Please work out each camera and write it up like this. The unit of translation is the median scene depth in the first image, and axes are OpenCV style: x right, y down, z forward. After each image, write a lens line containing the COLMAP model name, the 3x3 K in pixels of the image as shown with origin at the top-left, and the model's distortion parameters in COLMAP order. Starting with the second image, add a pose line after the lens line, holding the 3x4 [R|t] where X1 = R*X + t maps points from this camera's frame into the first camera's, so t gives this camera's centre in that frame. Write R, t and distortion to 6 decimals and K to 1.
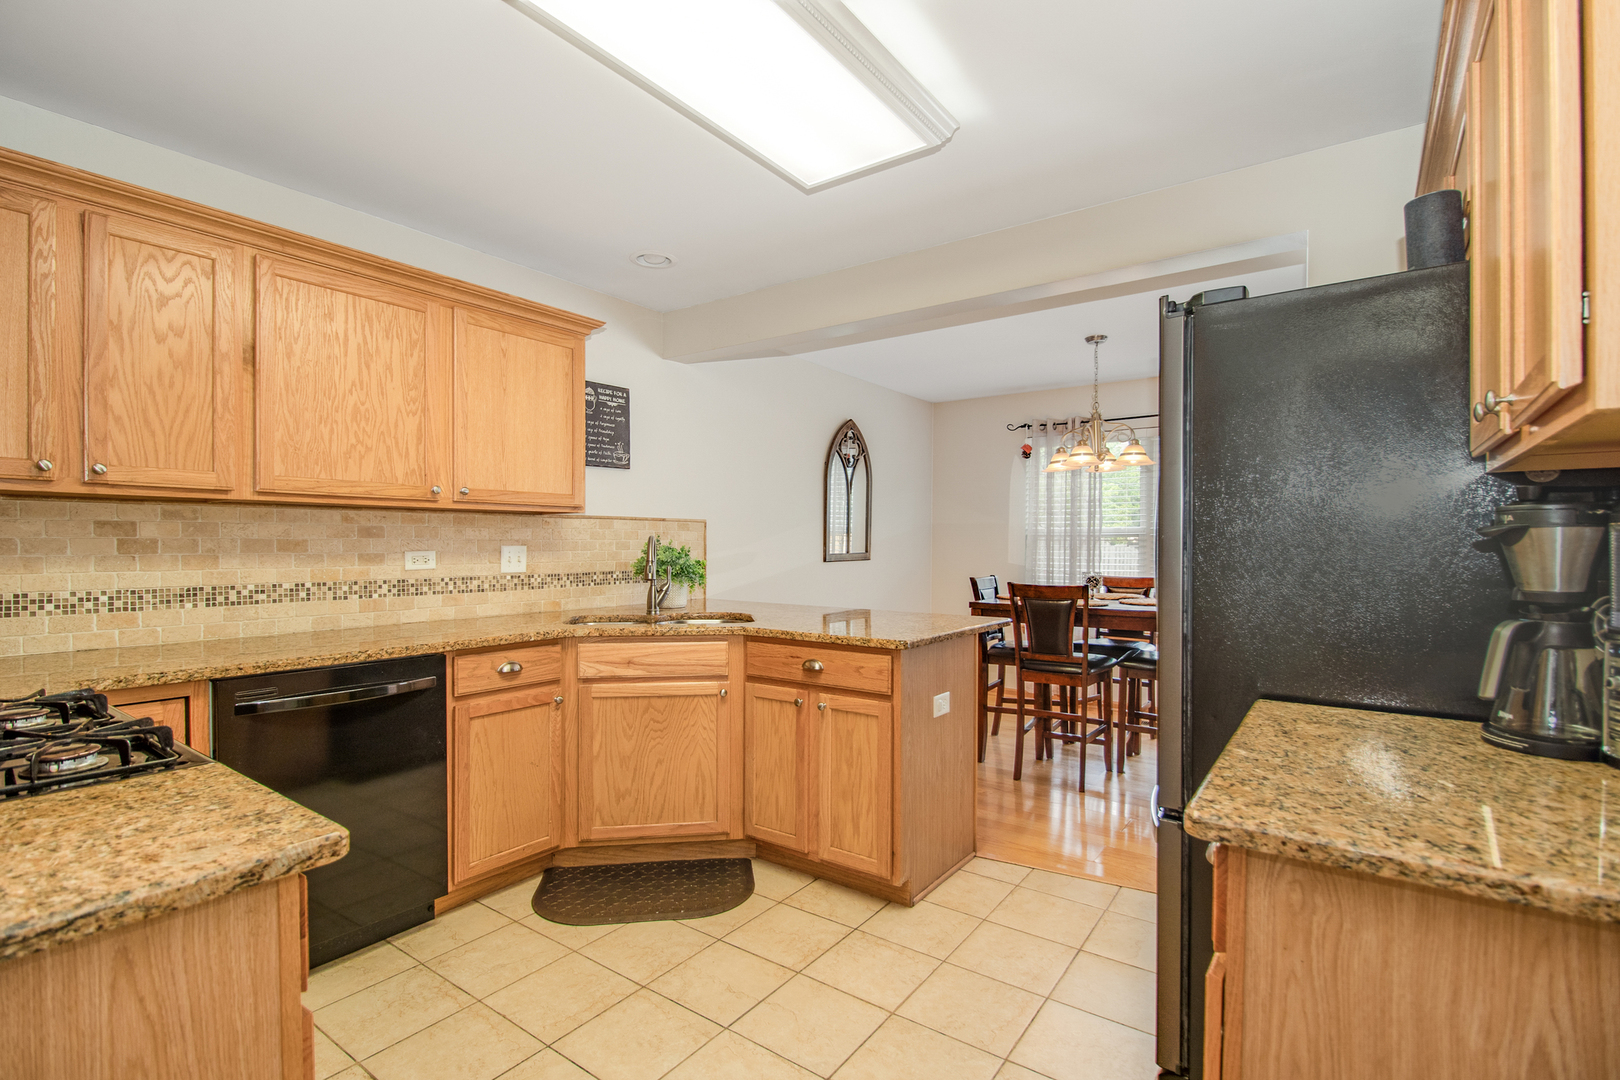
lens RADIAL K [[749.8, 0, 801.3], [0, 749.8, 541.8], [0, 0, 1]] dist [0.009075, -0.005952]
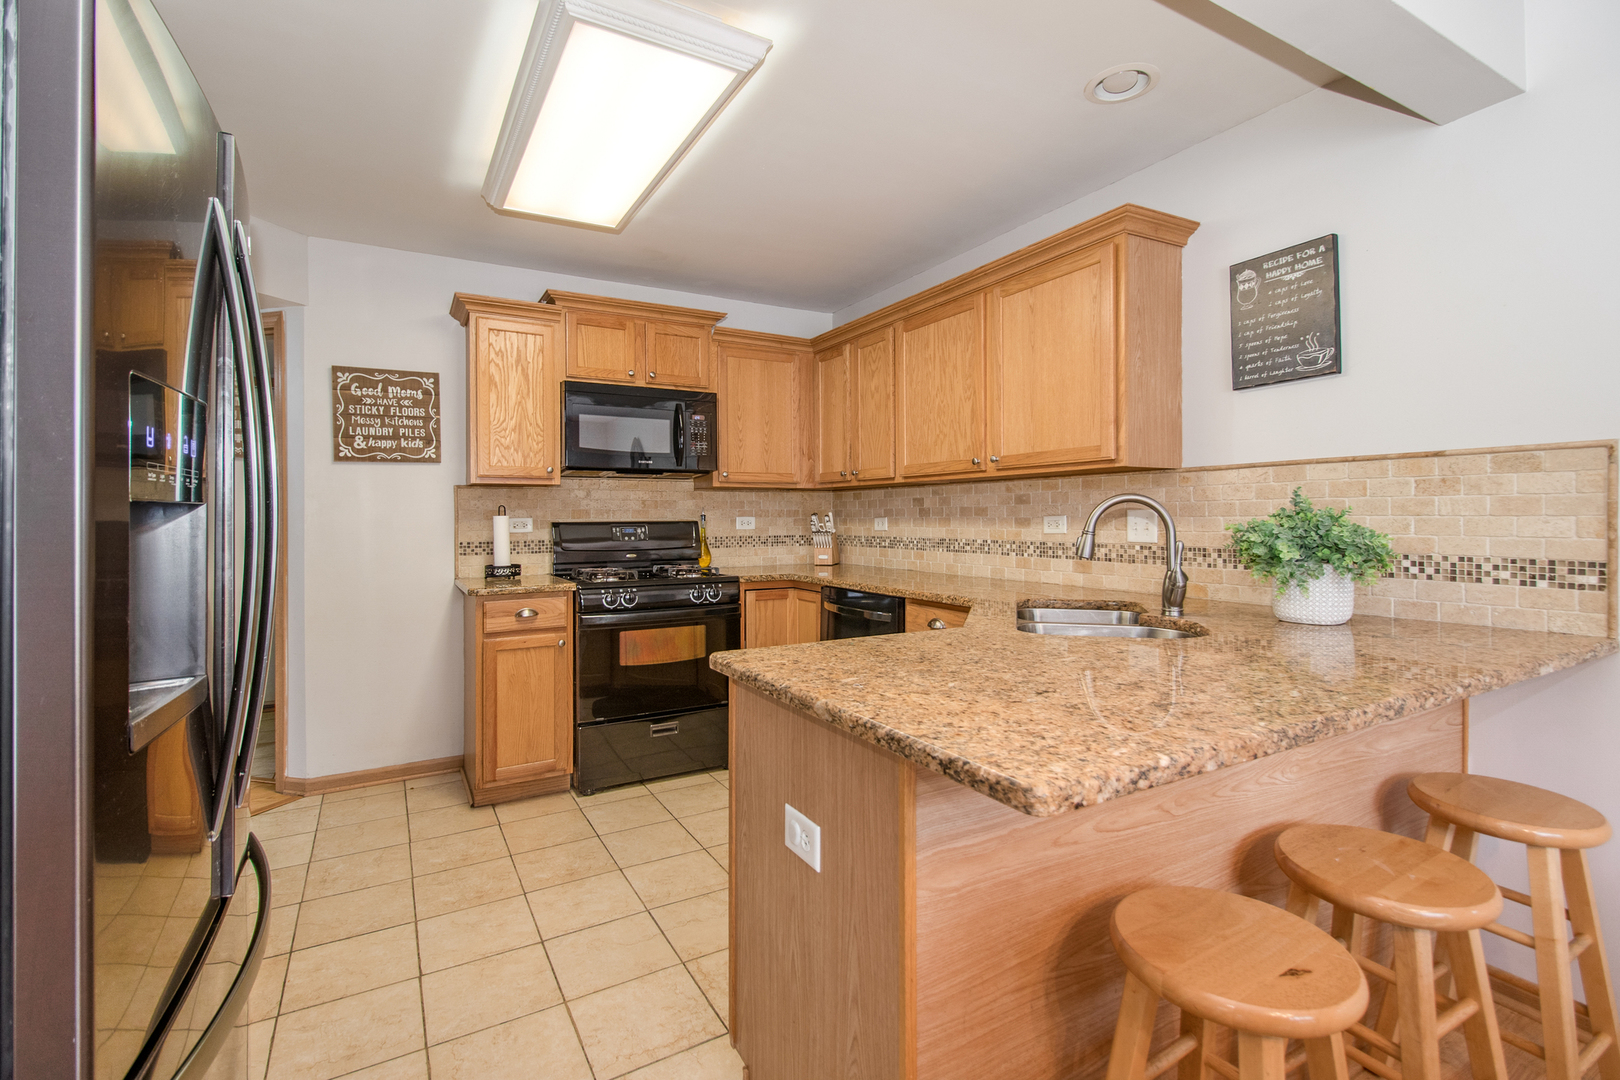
lens RADIAL K [[749.8, 0, 818.3], [0, 749.8, 504.1], [0, 0, 1]] dist [0.009075, -0.005952]
pose [[-0.404157, -0.014911, -0.914568, 0.648699], [0.006588, 0.999794, -0.019212, 0.015535], [0.914666, -0.013789, -0.403976, 1.255335]]
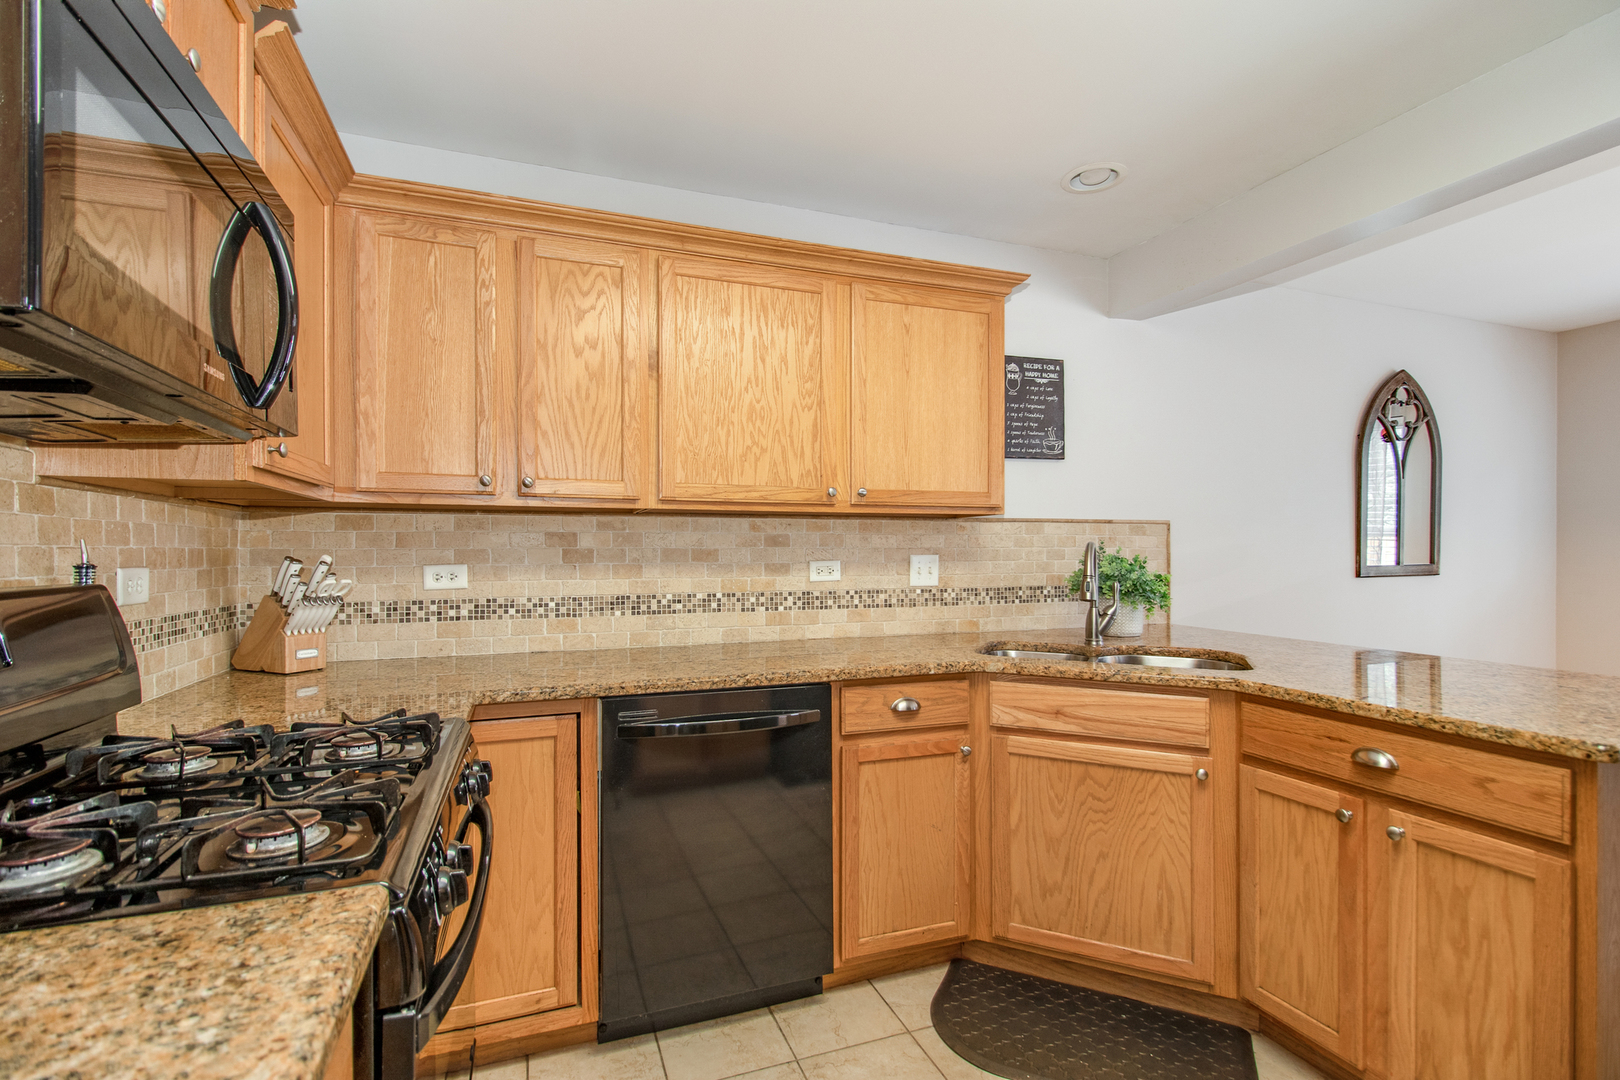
lens RADIAL K [[749.8, 0, 799.4], [0, 749.8, 546.3], [0, 0, 1]] dist [0.009075, -0.005952]
pose [[0.835499, -0.005355, -0.549467, -0.034917], [0.003424, 0.999984, -0.004538, -0.001473], [0.549482, 0.001910, 0.835503, 0.246257]]
